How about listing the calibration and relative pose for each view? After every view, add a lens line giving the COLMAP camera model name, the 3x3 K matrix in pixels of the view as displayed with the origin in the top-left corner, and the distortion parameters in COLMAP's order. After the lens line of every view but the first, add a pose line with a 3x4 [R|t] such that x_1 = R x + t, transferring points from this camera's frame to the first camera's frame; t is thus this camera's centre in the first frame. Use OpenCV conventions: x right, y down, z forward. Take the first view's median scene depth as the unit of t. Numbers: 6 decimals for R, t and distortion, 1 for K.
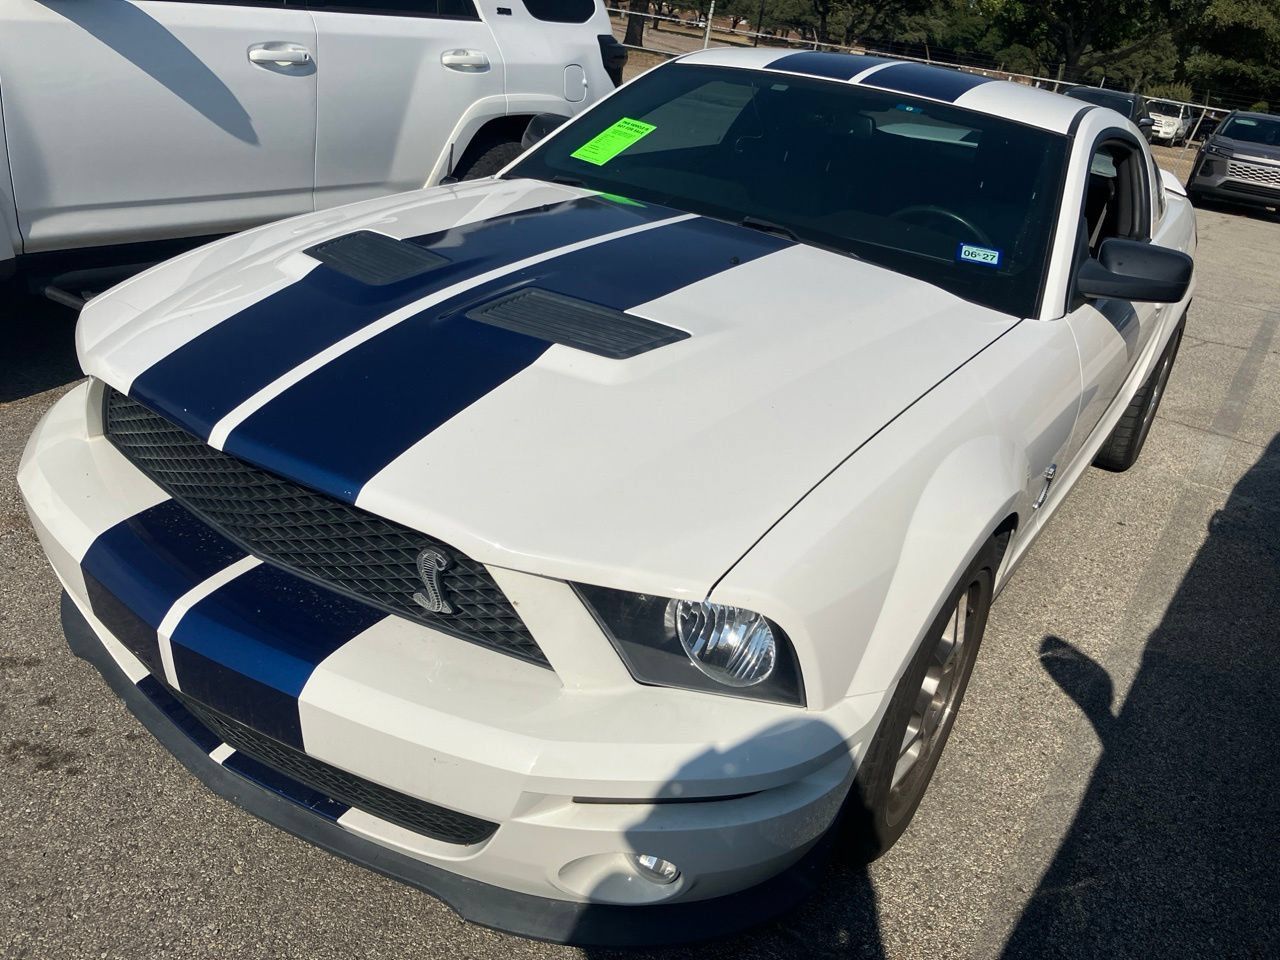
lens RADIAL K [[1062.7, 0, 640.3], [0, 1062.7, 484.3], [0, 0, 1]] dist [0.008675, 0.004057]
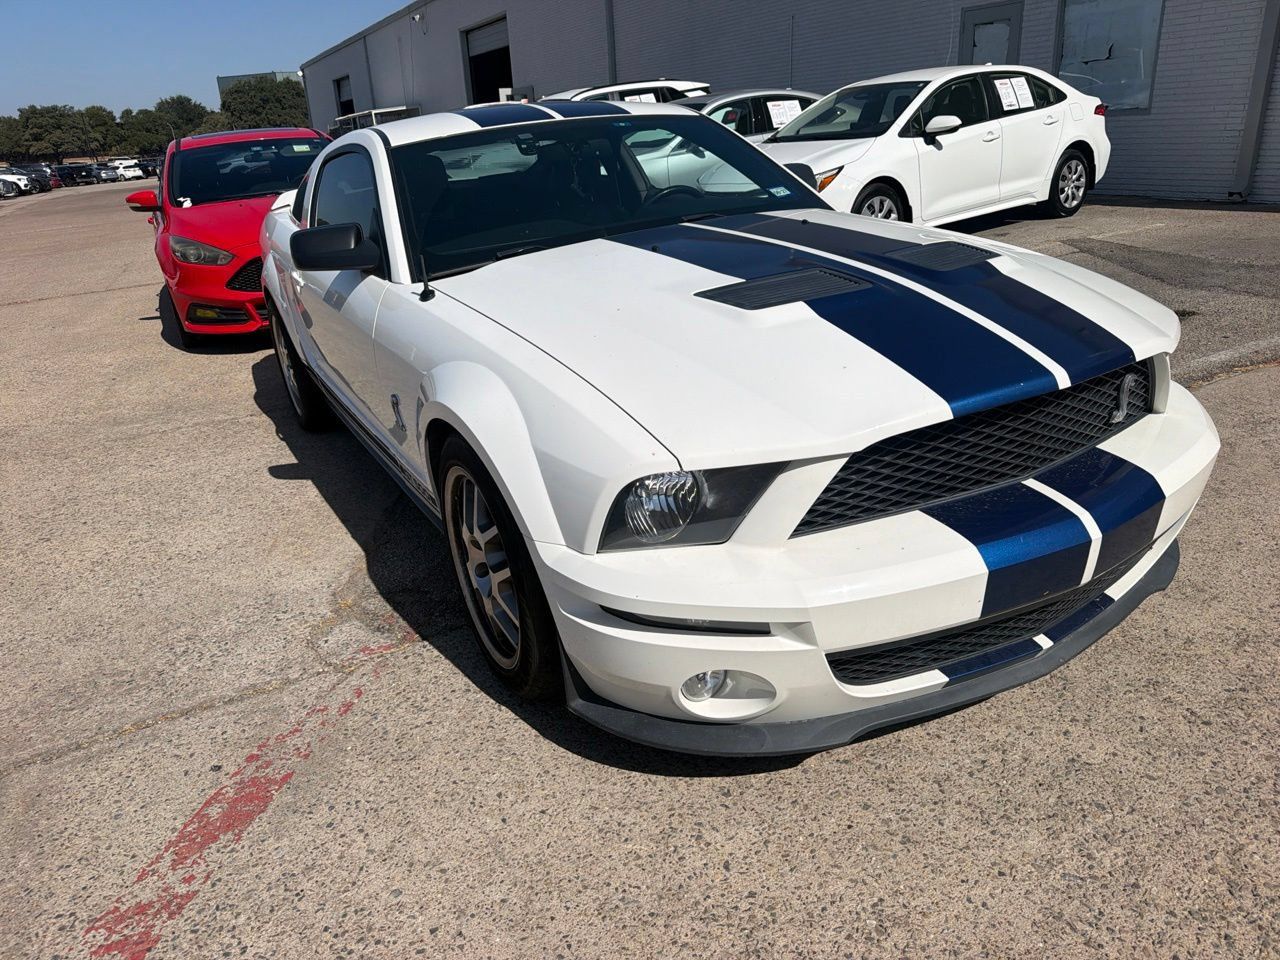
lens RADIAL K [[928.8, 0, 644.9], [0, 928.8, 480.1], [0, 0, 1]] dist [0.004778, -0.007243]
pose [[0.445405, -0.494964, 0.746073, -0.961428], [0.506160, 0.826557, 0.246182, -0.302831], [-0.738523, 0.267982, 0.618683, 0.439233]]
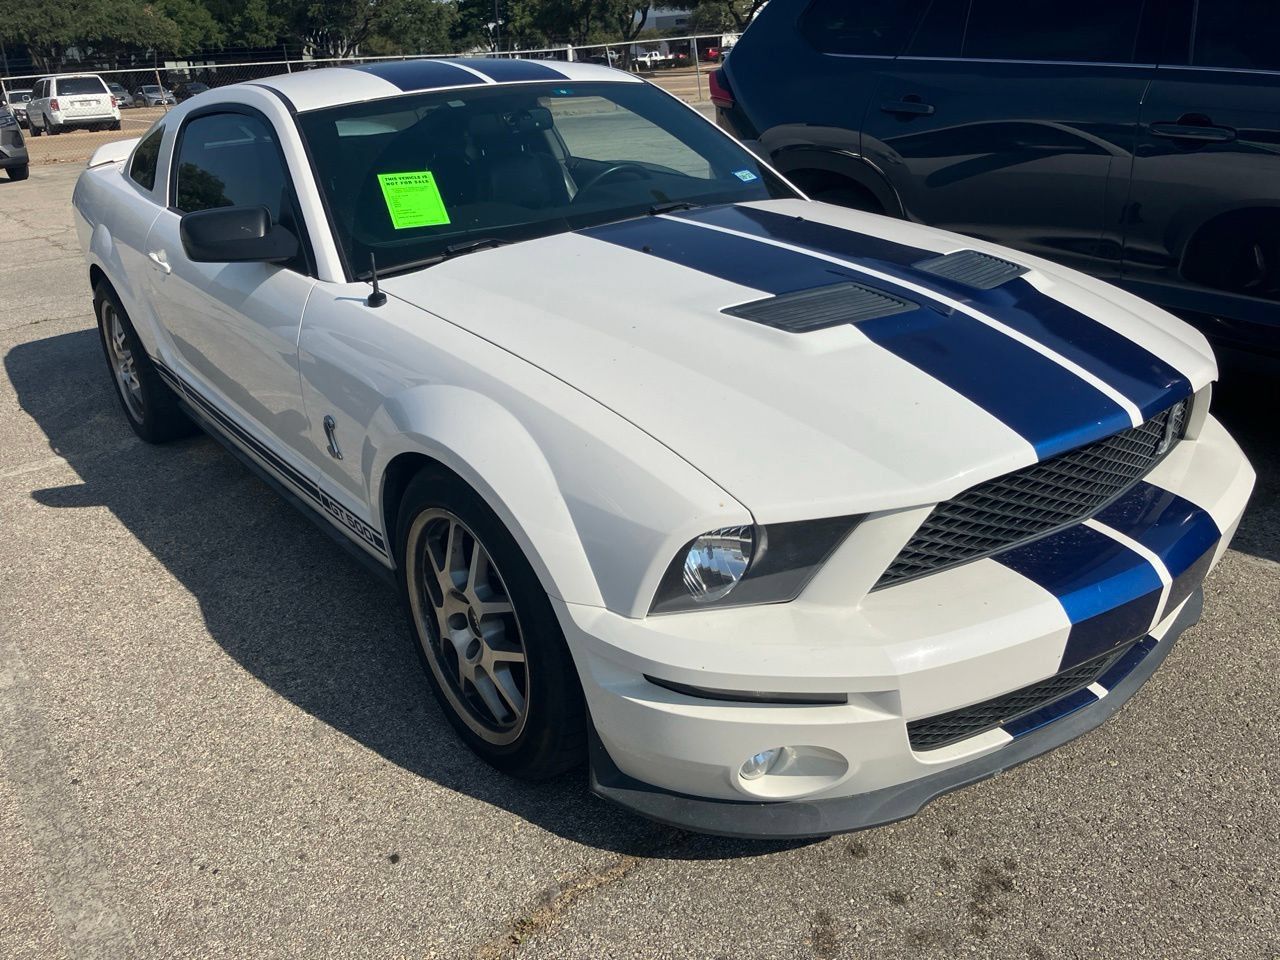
lens RADIAL K [[1096.4, 0, 638.4], [0, 1096.4, 462.1], [0, 0, 1]] dist [-0.107861, 0.212008]
pose [[0.325841, -0.491902, 0.807379, -1.012438], [0.474174, 0.823838, 0.310563, -0.414402], [-0.817916, 0.281644, 0.501687, 0.533454]]
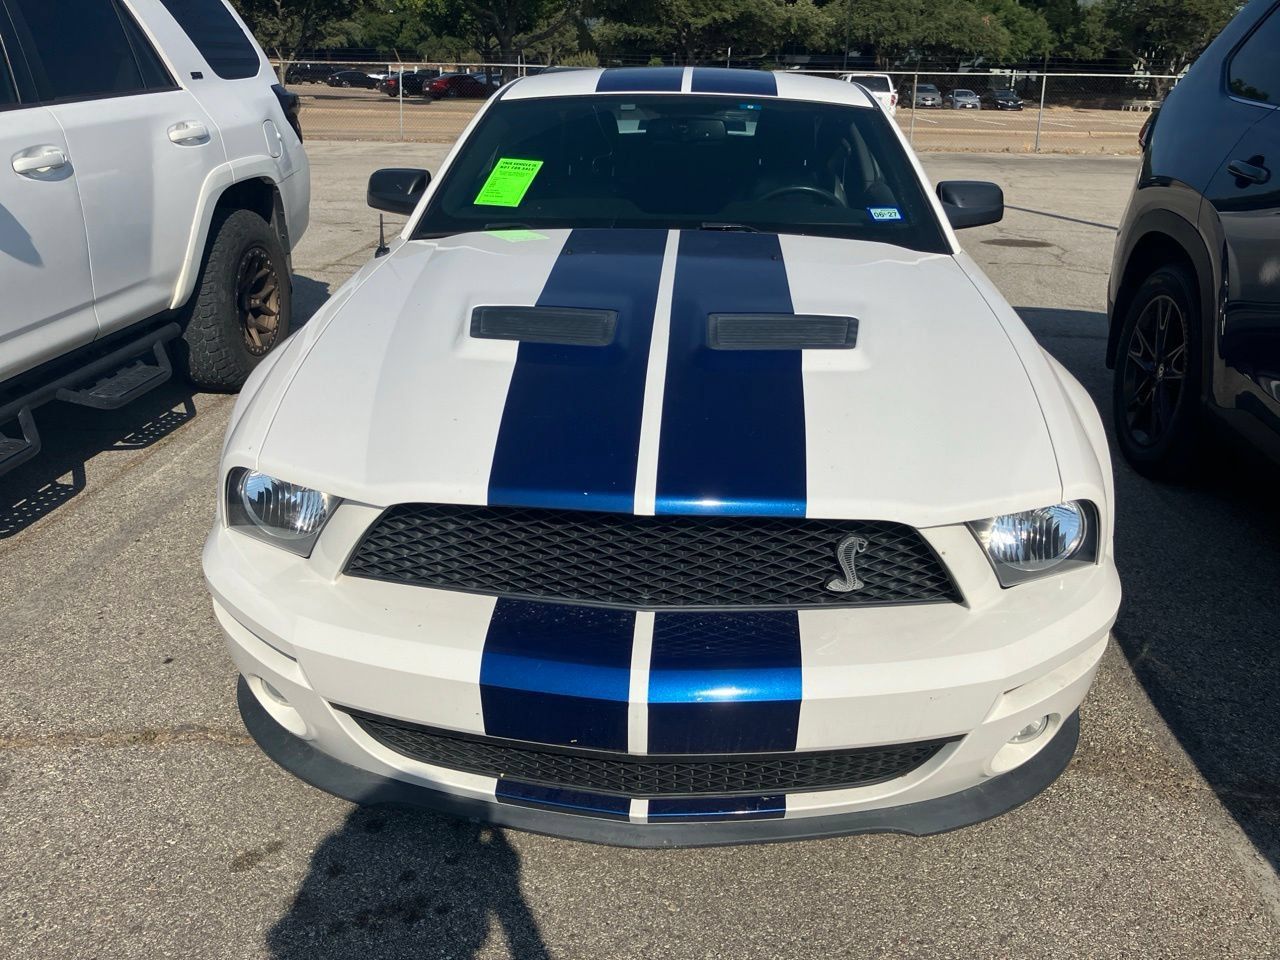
lens RADIAL K [[1062.7, 0, 640.3], [0, 1062.7, 484.3], [0, 0, 1]] dist [0.008675, 0.004057]
pose [[0.865184, -0.299341, 0.402308, -0.512656], [0.299677, 0.951905, 0.063803, -0.083095], [-0.402058, 0.065361, 0.913278, 0.018174]]
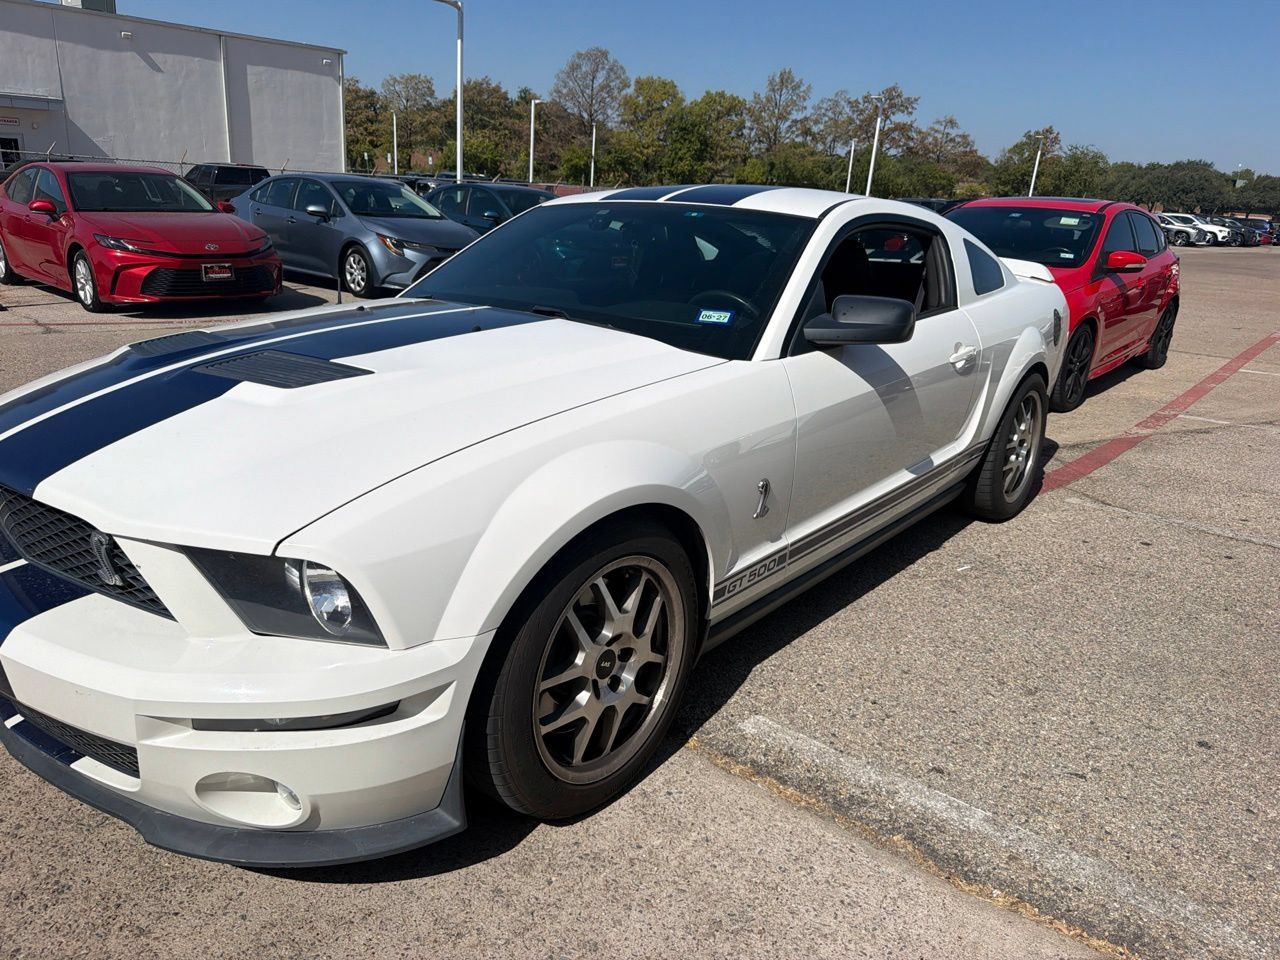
lens RADIAL K [[930.9, 0, 636.5], [0, 930.9, 497.7], [0, 0, 1]] dist [0.006467, -0.007139]
pose [[0.986967, -0.062615, -0.148242, 0.377374], [0.043014, 0.990327, -0.131916, 0.119518], [0.155068, 0.123821, 0.980113, -0.009871]]
